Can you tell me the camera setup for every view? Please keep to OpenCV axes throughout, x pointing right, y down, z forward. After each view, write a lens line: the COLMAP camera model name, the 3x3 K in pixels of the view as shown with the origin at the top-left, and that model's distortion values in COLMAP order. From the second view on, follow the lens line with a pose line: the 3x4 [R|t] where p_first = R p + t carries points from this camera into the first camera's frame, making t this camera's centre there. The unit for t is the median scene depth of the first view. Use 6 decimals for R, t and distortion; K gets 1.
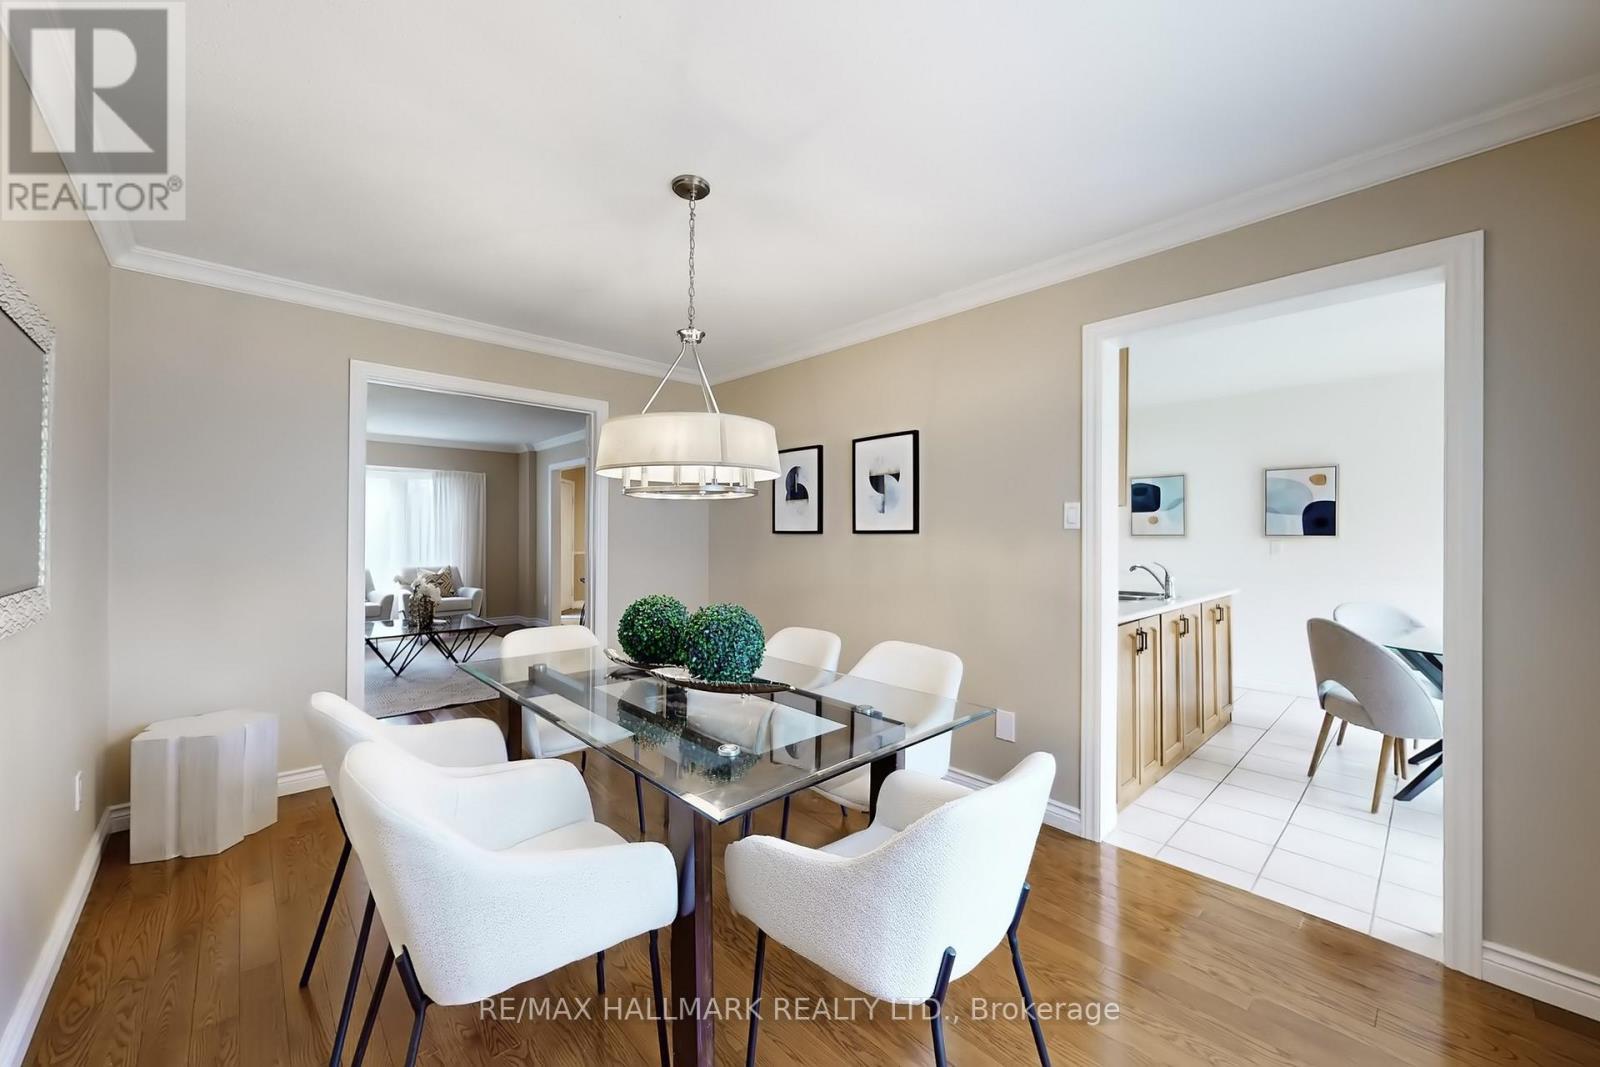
lens RADIAL K [[625.7, 0, 788.4], [0, 625.7, 530.2], [0, 0, 1]] dist [0.001913, -0.000188]
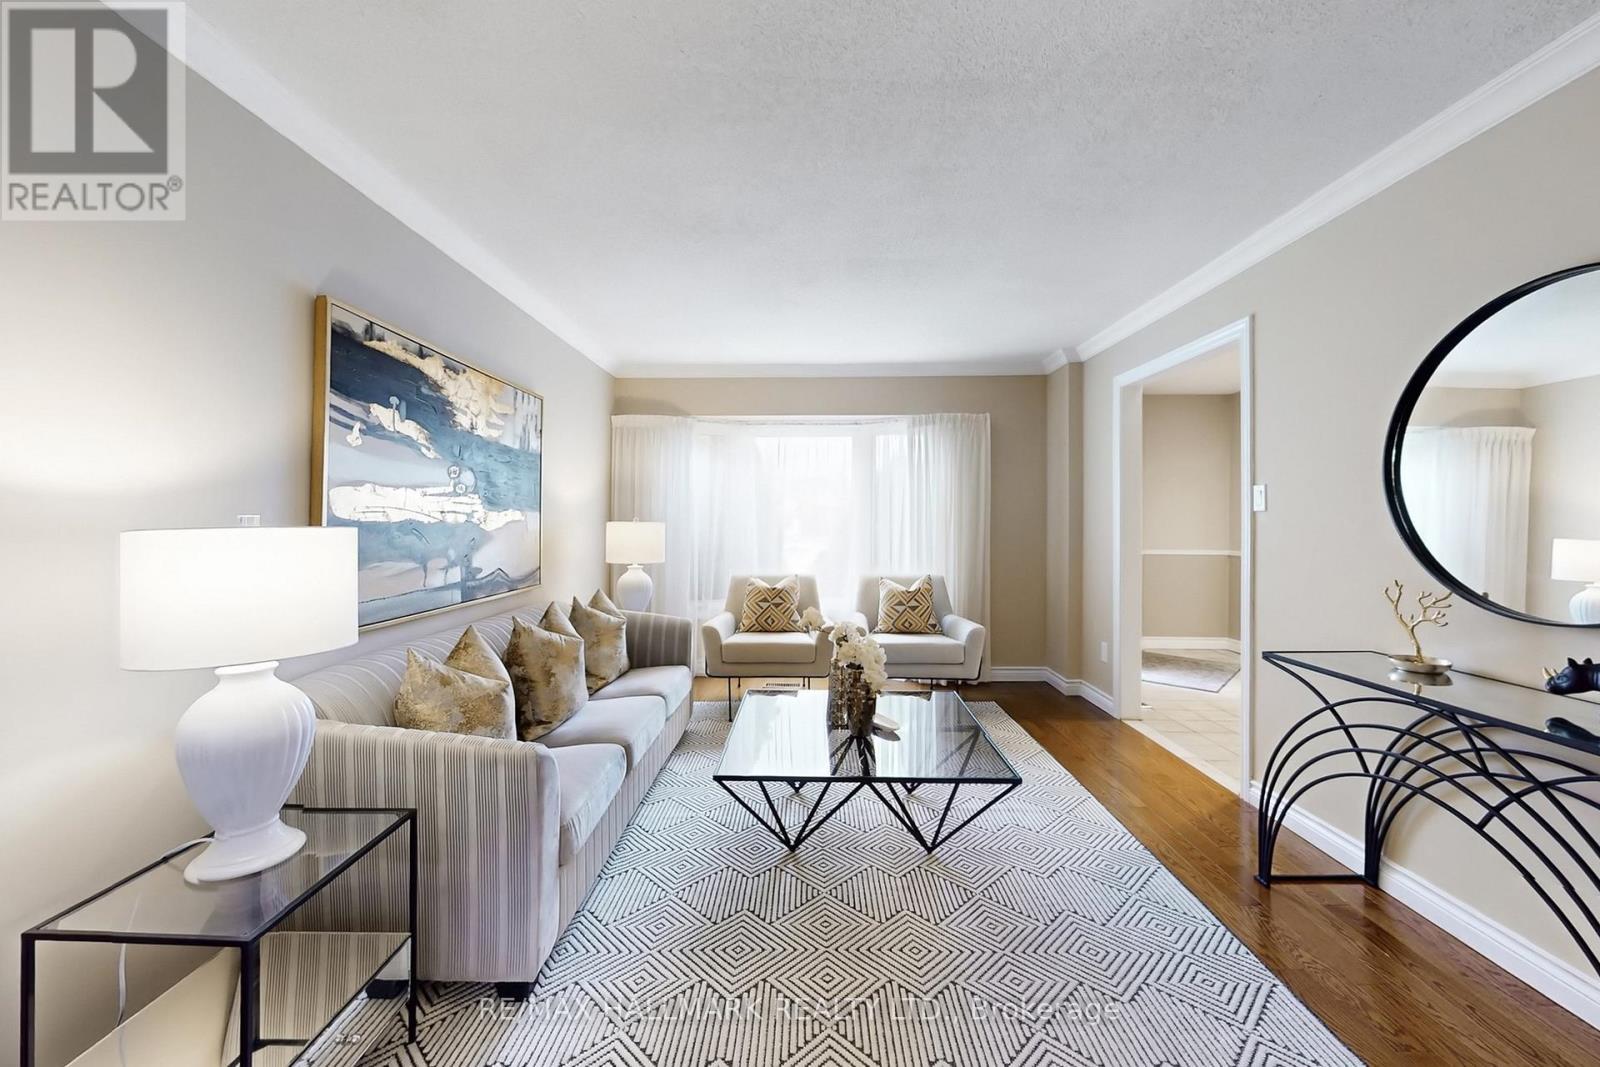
lens RADIAL K [[625.7, 0, 802.6], [0, 625.7, 516.7], [0, 0, 1]] dist [0.001913, -0.000188]
pose [[0.731515, -0.001705, -0.681823, -0.232883], [-0.001607, 0.999990, -0.004225, 0.004170], [0.681823, 0.004186, 0.731505, 0.493226]]
